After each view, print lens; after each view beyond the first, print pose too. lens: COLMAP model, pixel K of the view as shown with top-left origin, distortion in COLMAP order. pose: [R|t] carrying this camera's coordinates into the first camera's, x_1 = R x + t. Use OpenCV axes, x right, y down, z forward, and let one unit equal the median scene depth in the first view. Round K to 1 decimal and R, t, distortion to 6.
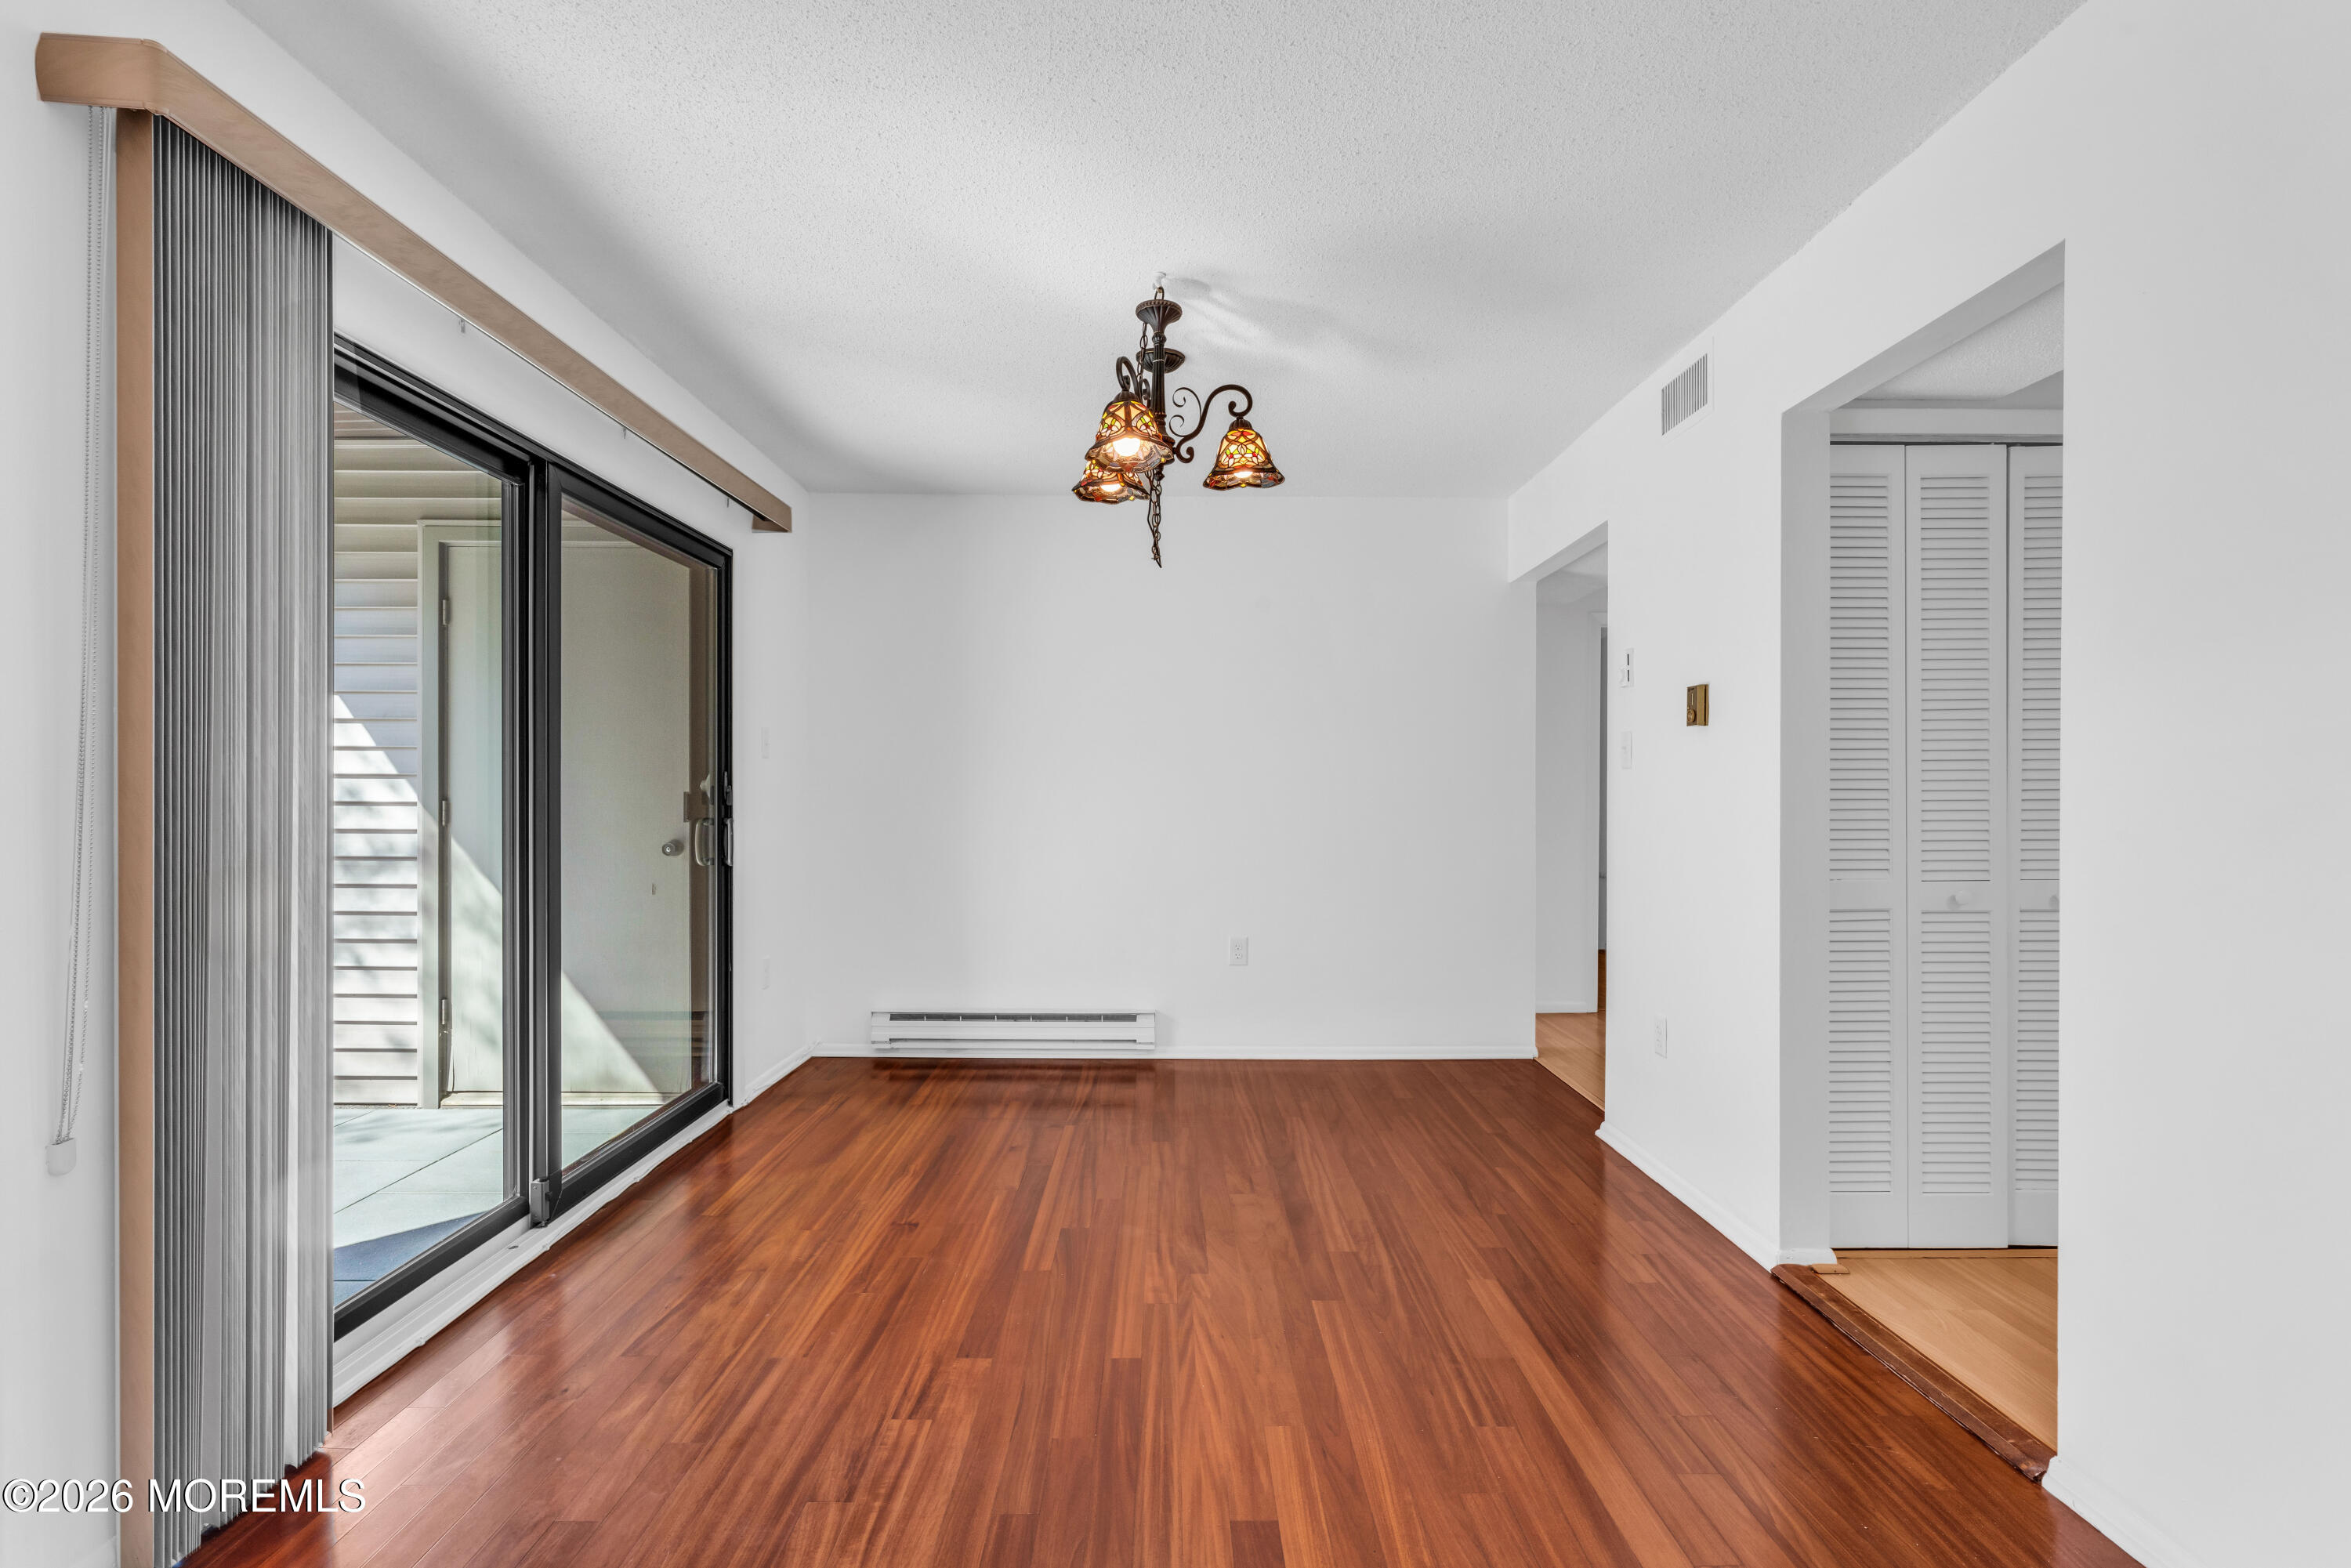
lens RADIAL K [[1145.8, 0, 1163.1], [0, 1145.8, 792.5], [0, 0, 1]] dist [-0.001007, -0.000587]
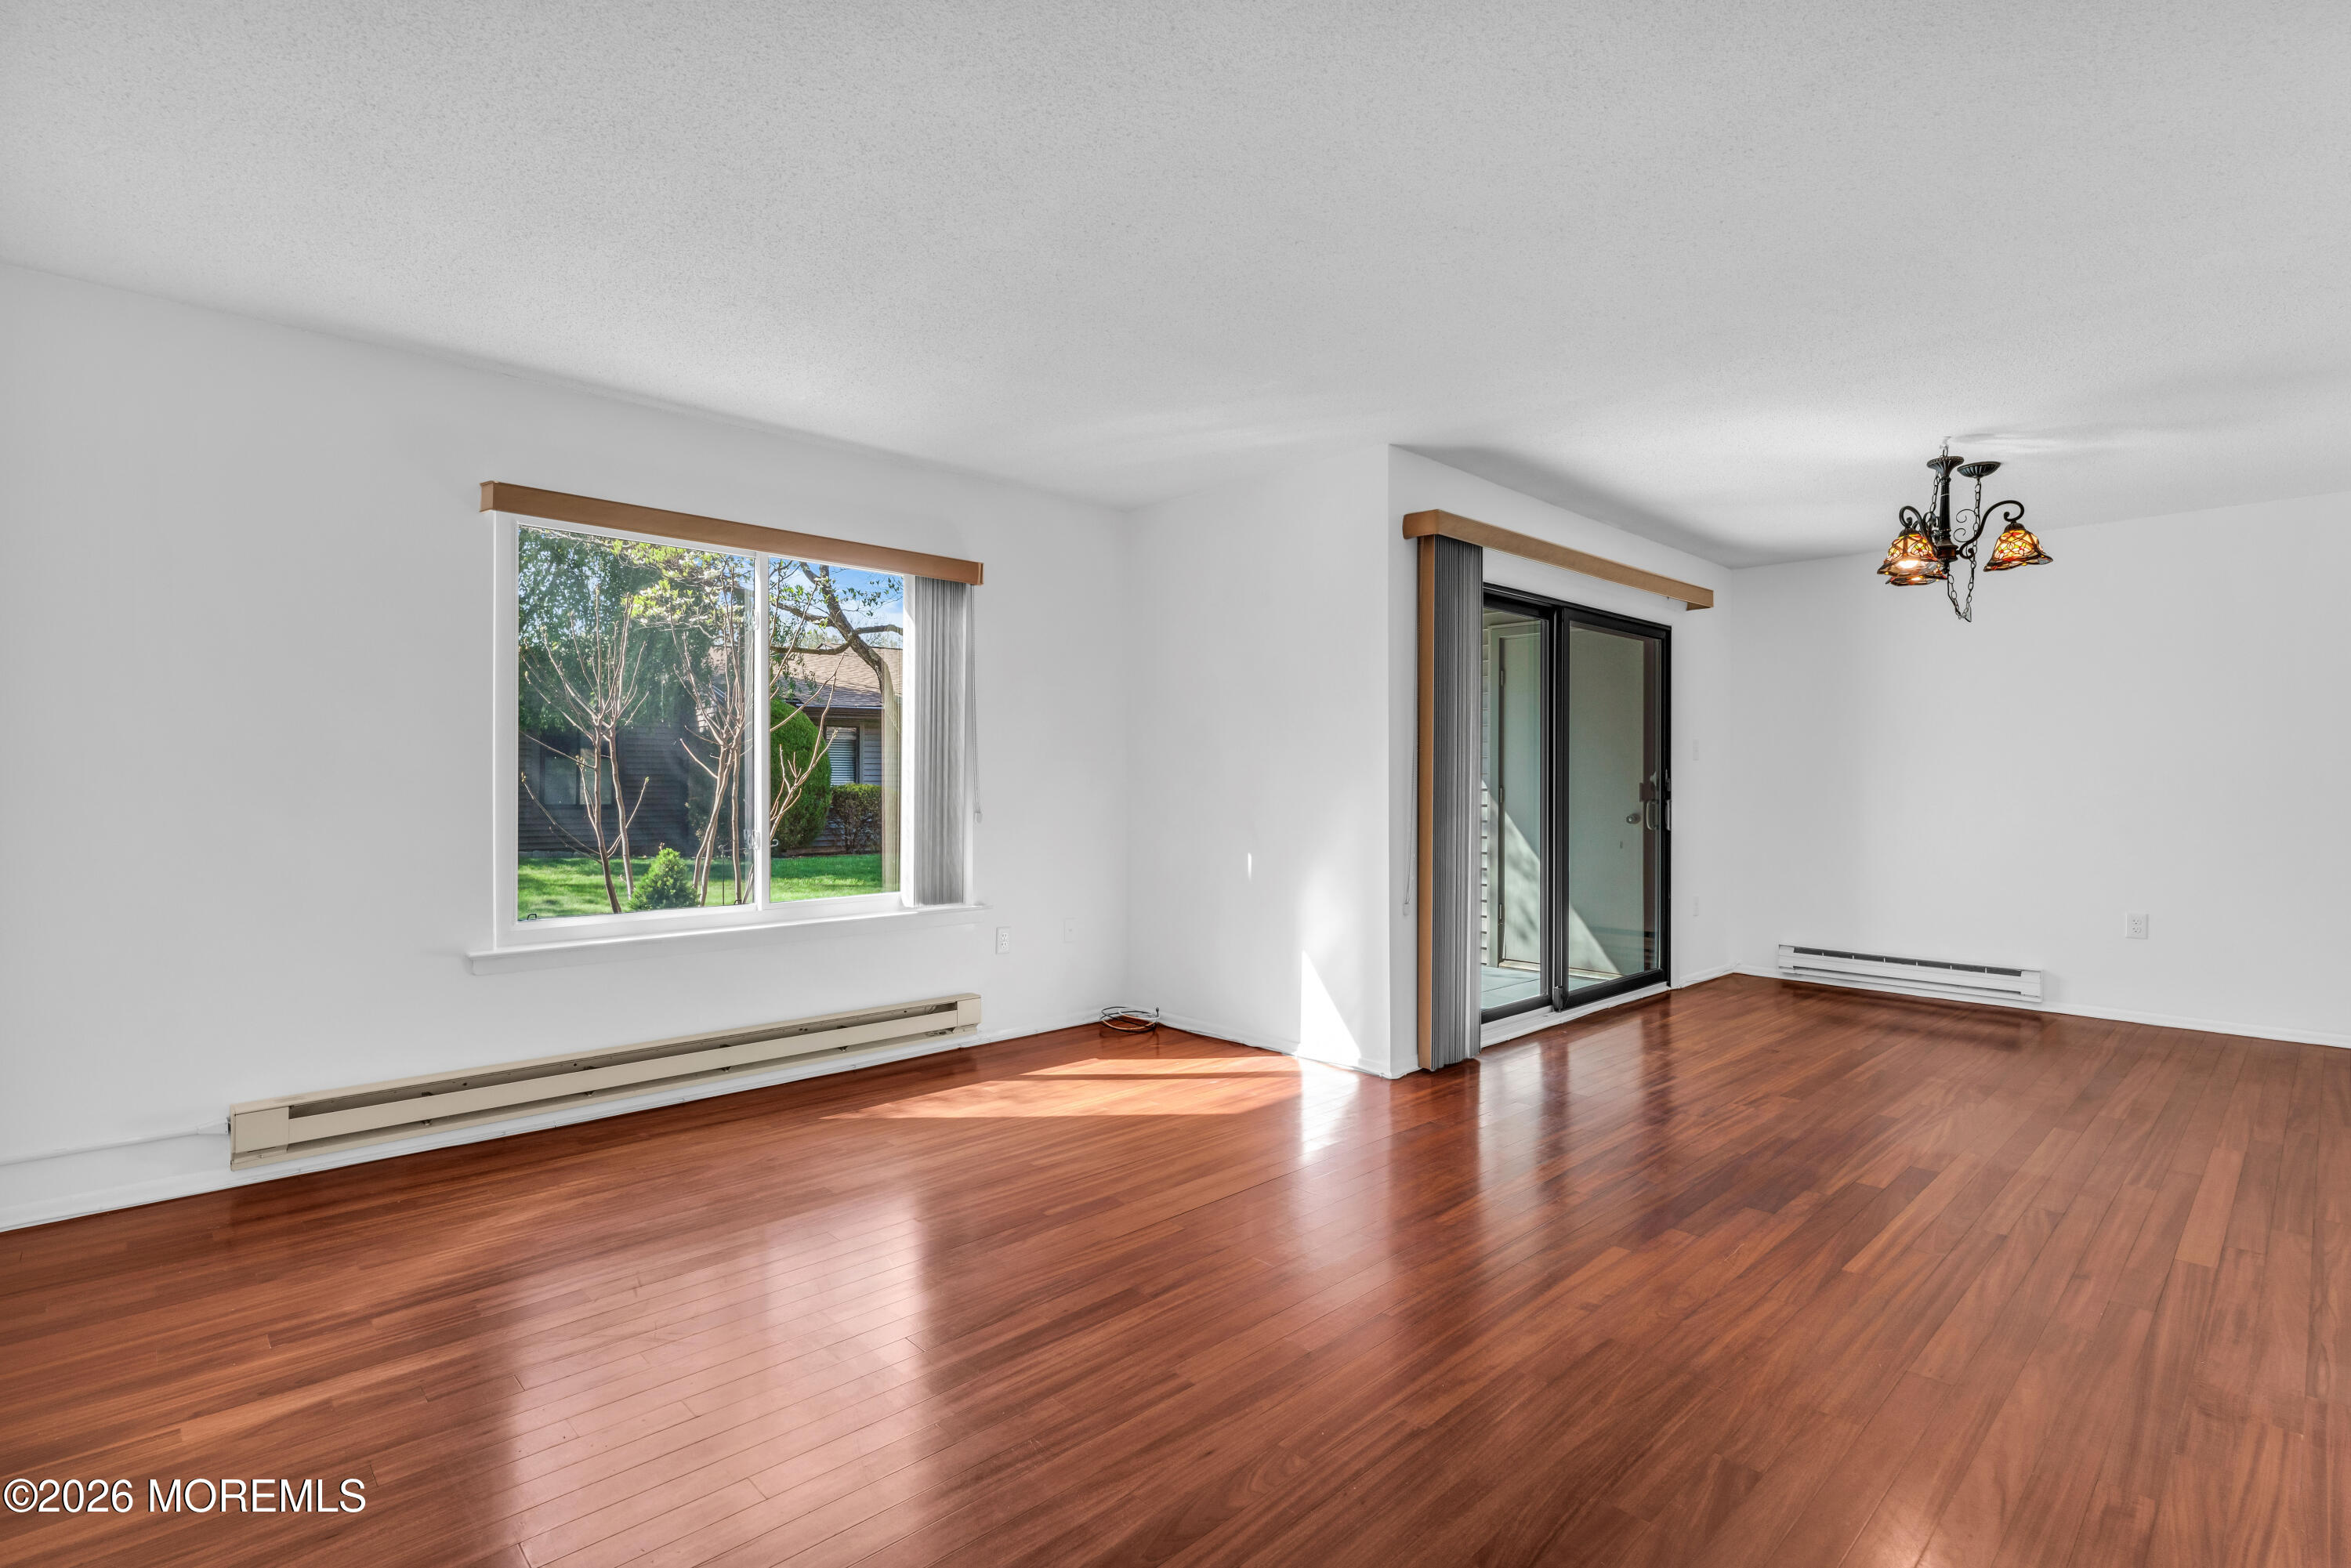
lens RADIAL K [[1145.8, 0, 1163.1], [0, 1145.8, 792.5], [0, 0, 1]] dist [-0.001007, -0.000587]
pose [[0.689516, 0.004124, -0.724258, 0.331003], [-0.002098, 0.999991, 0.003697, 0.010508], [0.724267, -0.001030, 0.689519, -0.685401]]
